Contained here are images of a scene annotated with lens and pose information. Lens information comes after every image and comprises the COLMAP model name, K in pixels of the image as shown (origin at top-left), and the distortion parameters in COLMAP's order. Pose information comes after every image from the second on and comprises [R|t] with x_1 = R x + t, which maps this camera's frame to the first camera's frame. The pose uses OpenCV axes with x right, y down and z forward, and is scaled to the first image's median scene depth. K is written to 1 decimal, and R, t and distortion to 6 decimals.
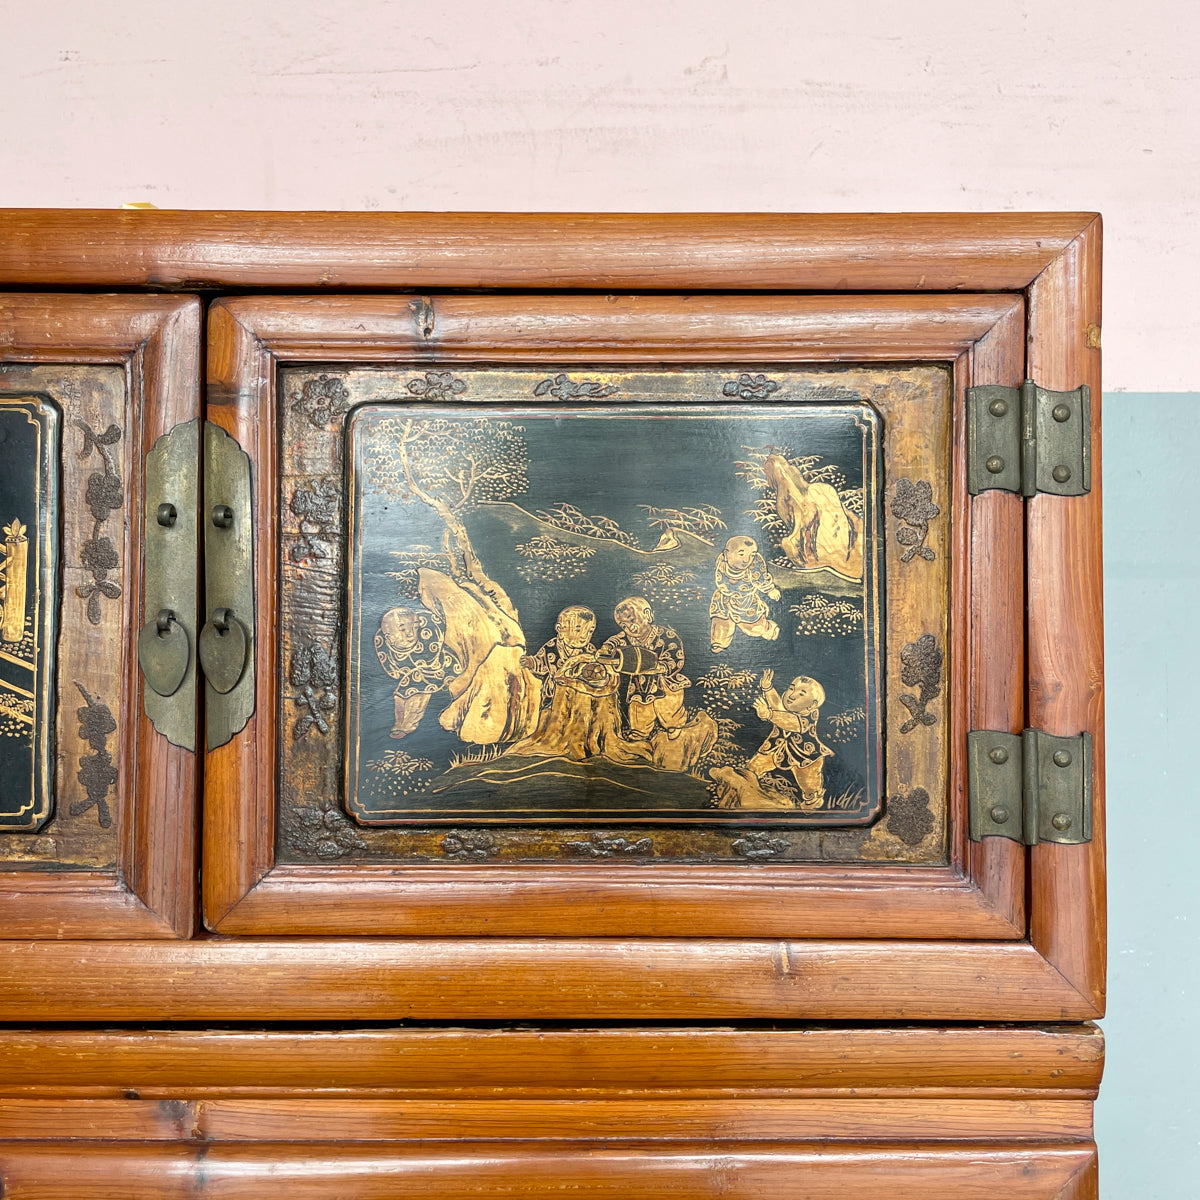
lens RADIAL K [[1217.6, 0, 610.2], [0, 1217.6, 583.1], [0, 0, 1]] dist [0.040160, 0.000000]
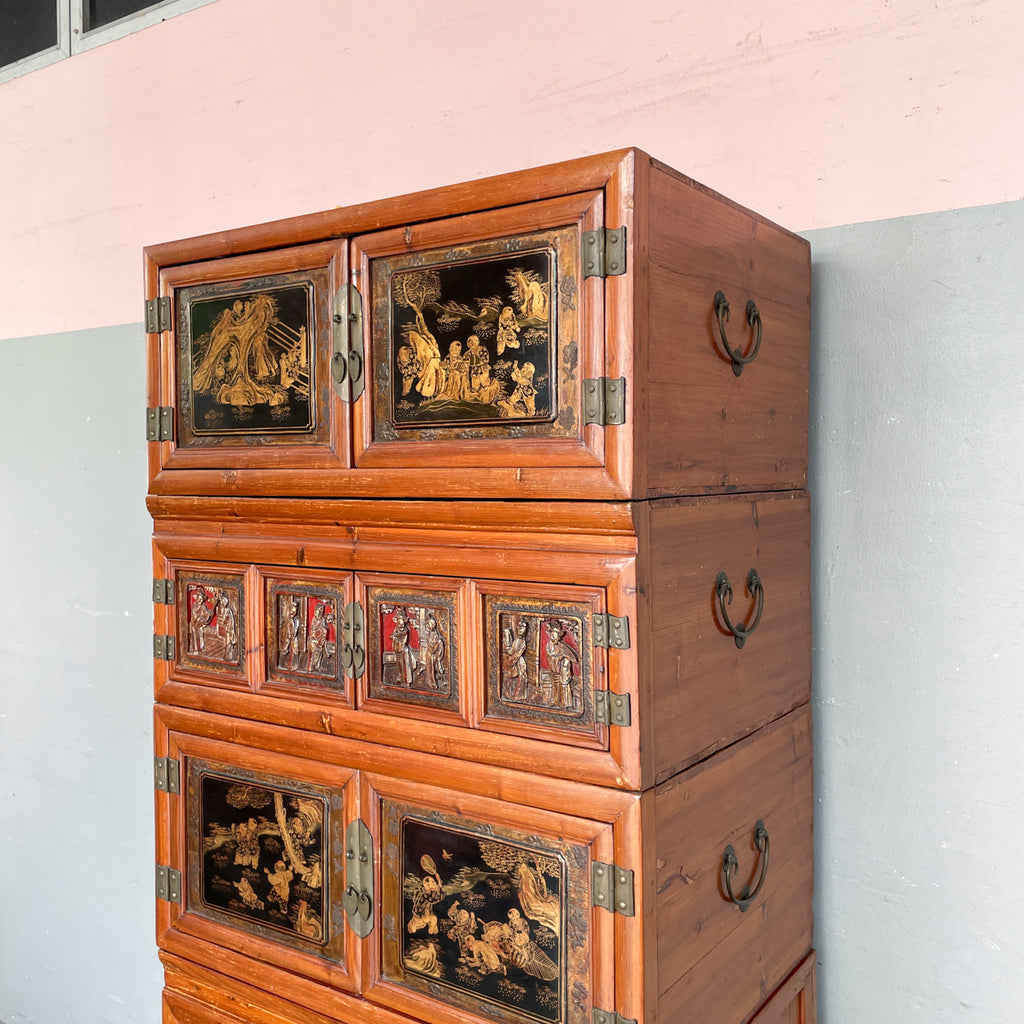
lens RADIAL K [[1039.1, 0, 502.6], [0, 1039.1, 499.1], [0, 0, 1]] dist [0.040160, 0.000000]
pose [[0.815071, 0.009951, -0.579275, 1.328522], [0.019167, 0.998842, 0.044128, 0.257688], [0.579043, -0.047070, 0.813937, -0.745518]]
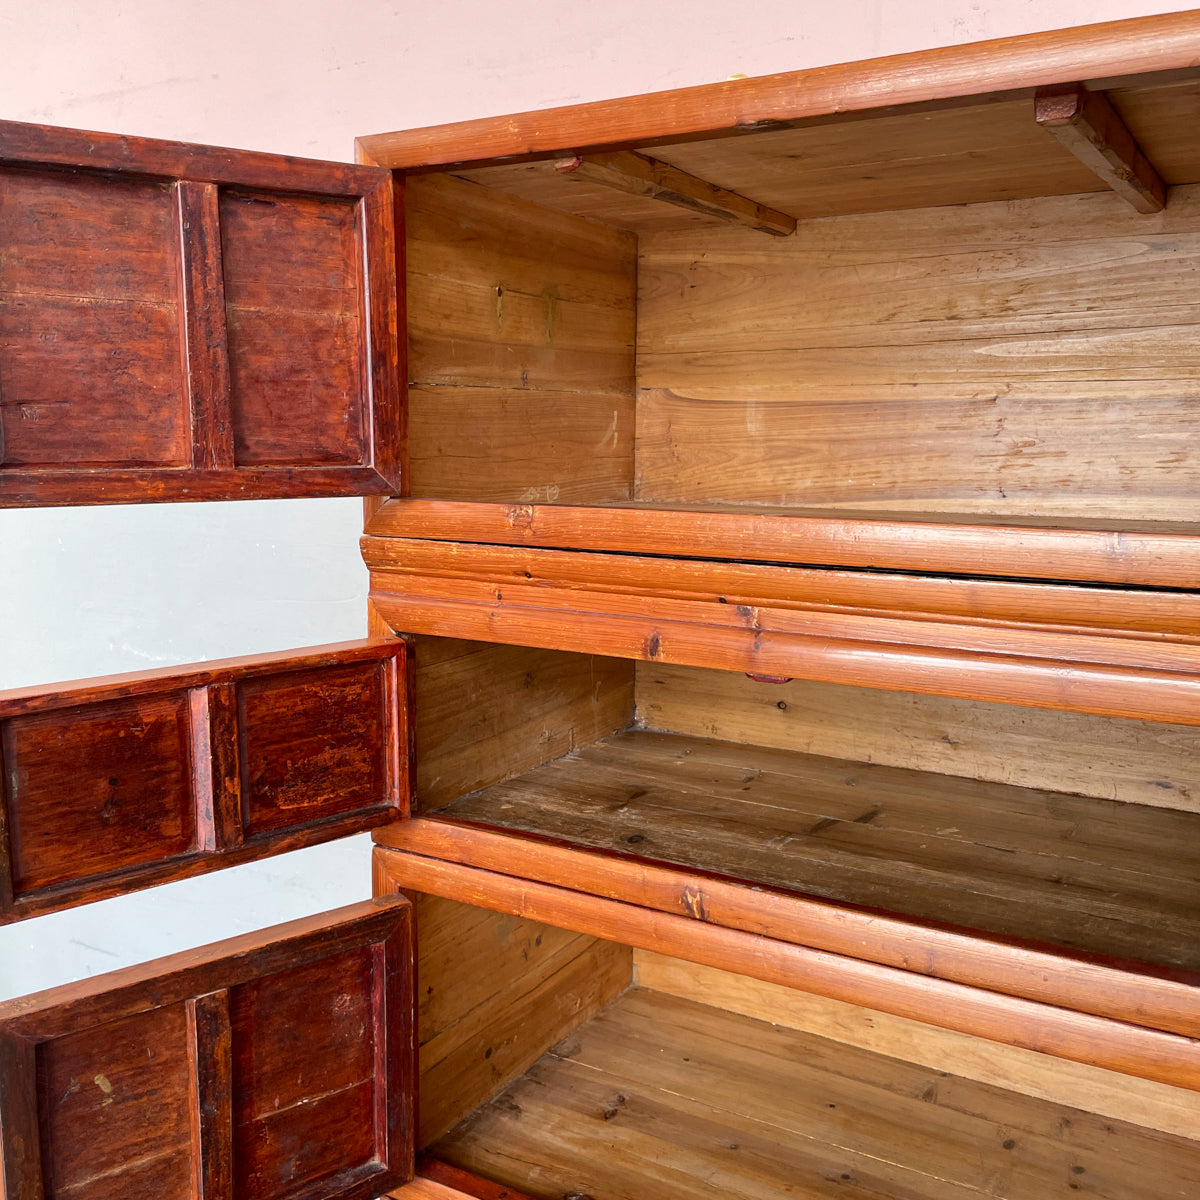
lens RADIAL K [[1217.6, 0, 582.8], [0, 1217.6, 609.3], [0, 0, 1]] dist [0.040160, 0.000000]
pose [[0.849052, 0.082429, -0.521840, 0.371432], [0.001002, 0.987500, 0.157615, 0.144917], [0.528309, -0.134346, 0.838356, -0.611819]]
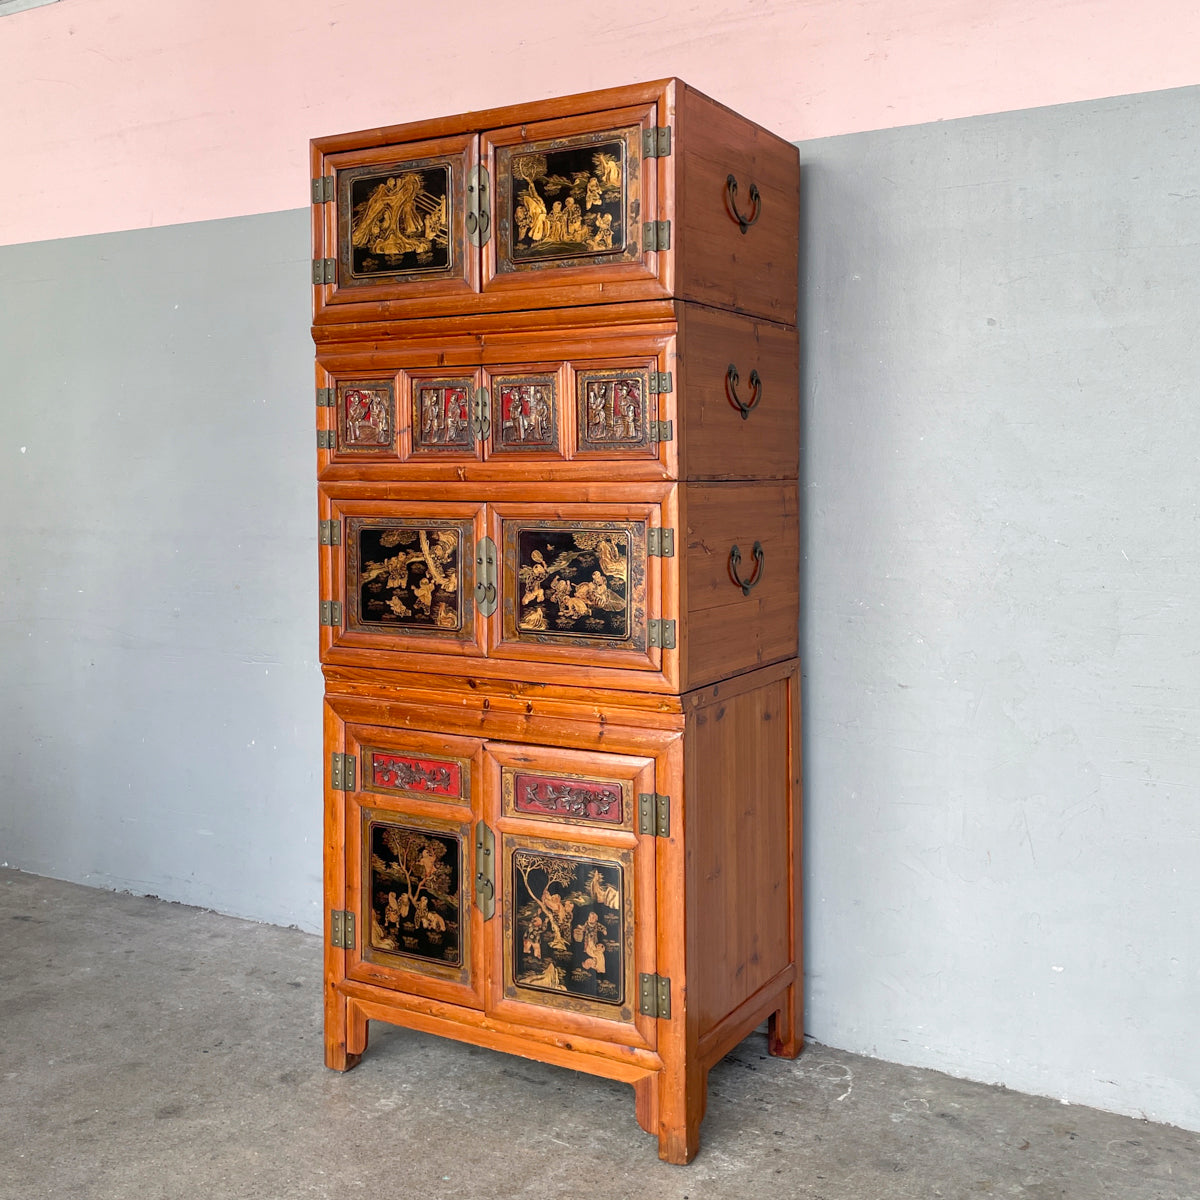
lens RADIAL K [[1287.4, 0, 629.4], [0, 1287.4, 531.6], [0, 0, 1]] dist [0.033290, 0.000000]
pose [[0.866543, 0.021237, -0.498650, 2.240490], [0.013258, 0.997762, 0.065533, 0.800870], [0.498926, -0.063398, 0.864323, -2.500905]]
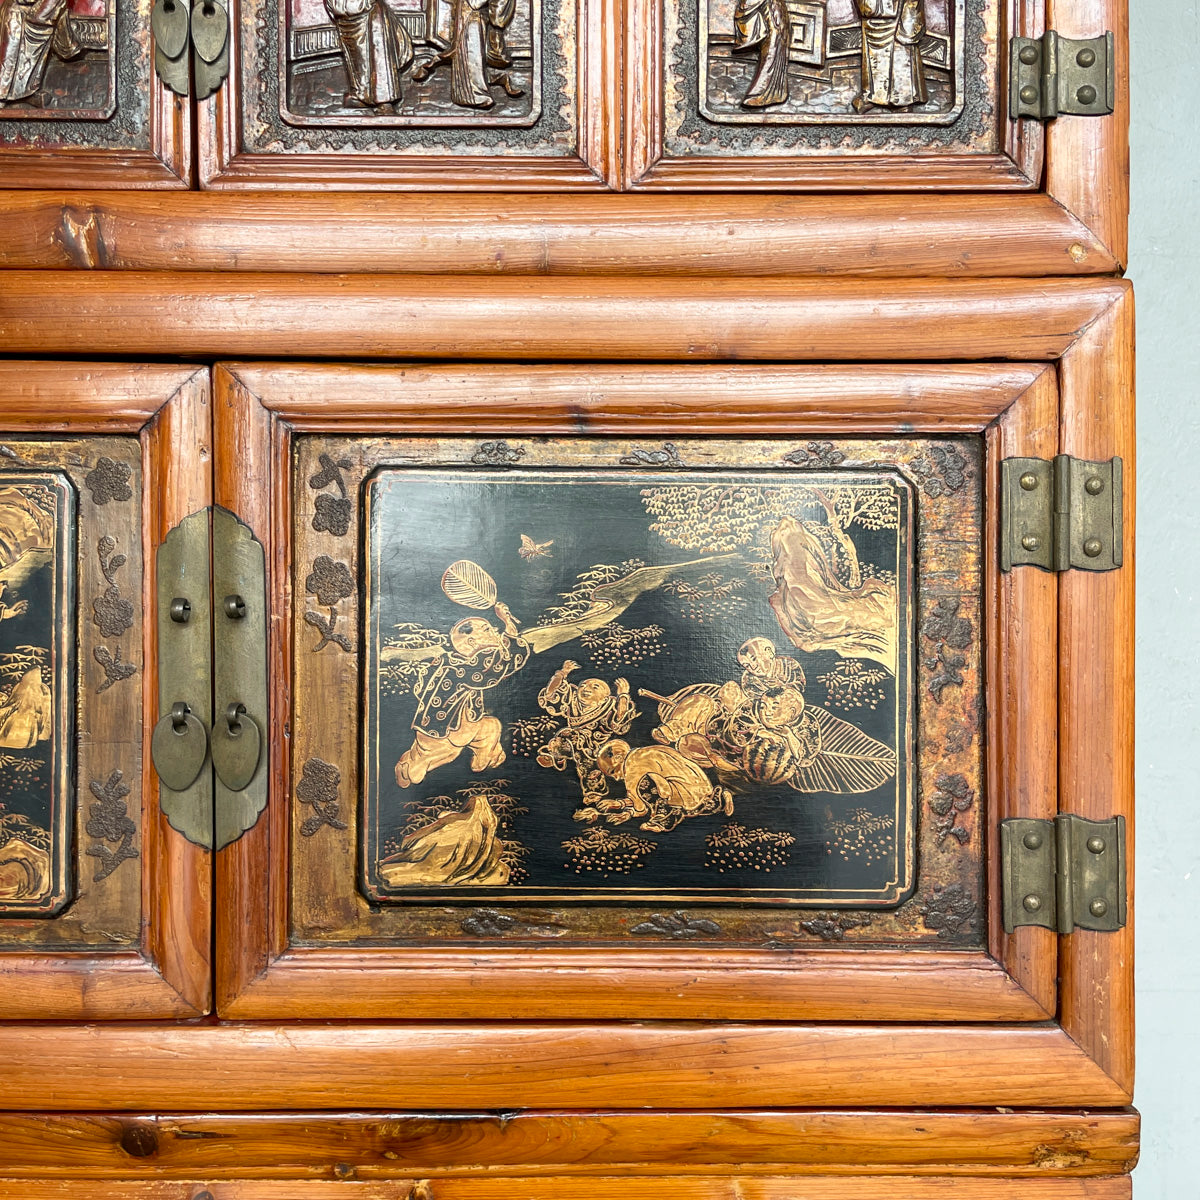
lens RADIAL K [[1217.6, 0, 604.3], [0, 1217.6, 608.7], [0, 0, 1]] dist [0.040160, 0.000000]
pose [[0.999972, 0.005508, 0.005045, -0.016016], [-0.005705, 0.999190, 0.039836, 1.132850], [-0.004821, -0.039863, 0.999194, 0.008327]]
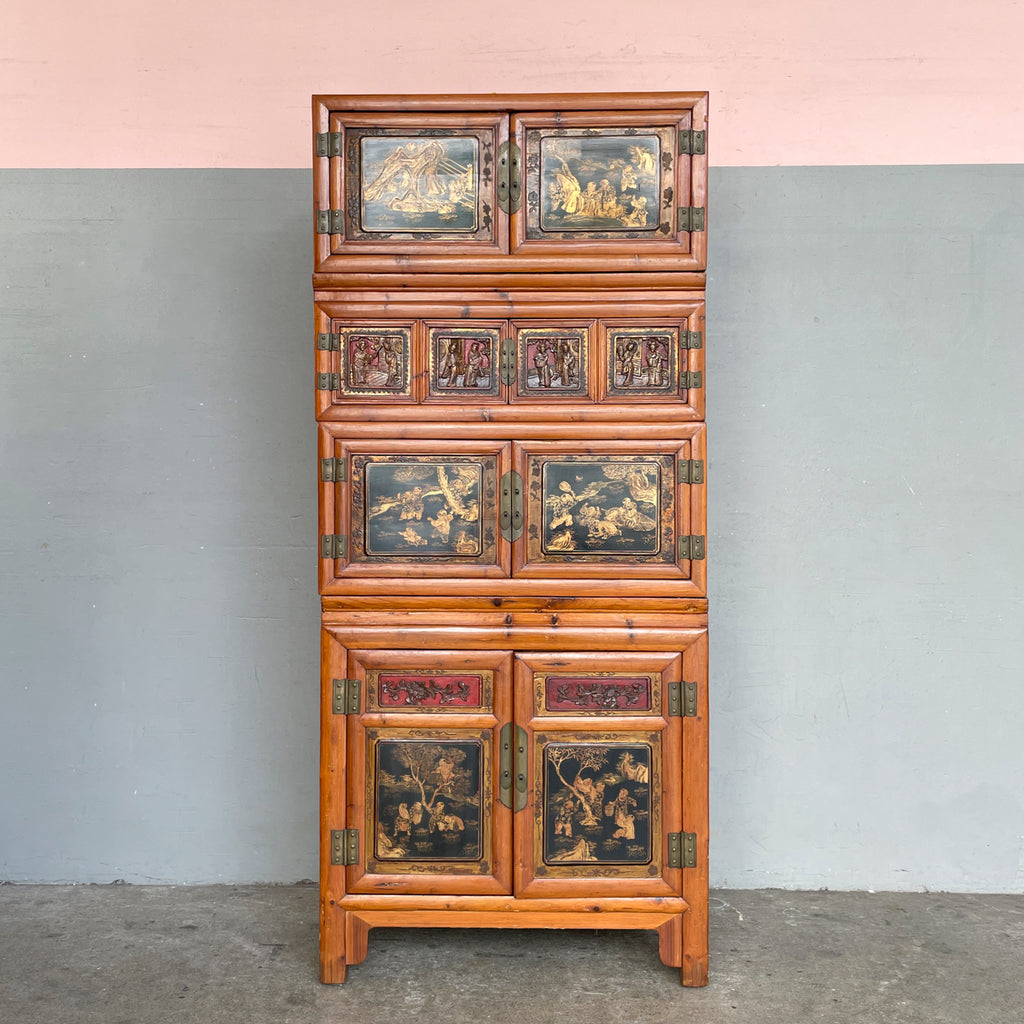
lens RADIAL K [[1039.1, 0, 511.1], [0, 1039.1, 516.4], [0, 0, 1]] dist [0.040160, 0.000000]
pose [[0.998924, 0.005577, -0.046051, -0.142282], [-0.003438, 0.998917, 0.046393, 1.083702], [0.046259, -0.046185, 0.997861, -2.944870]]
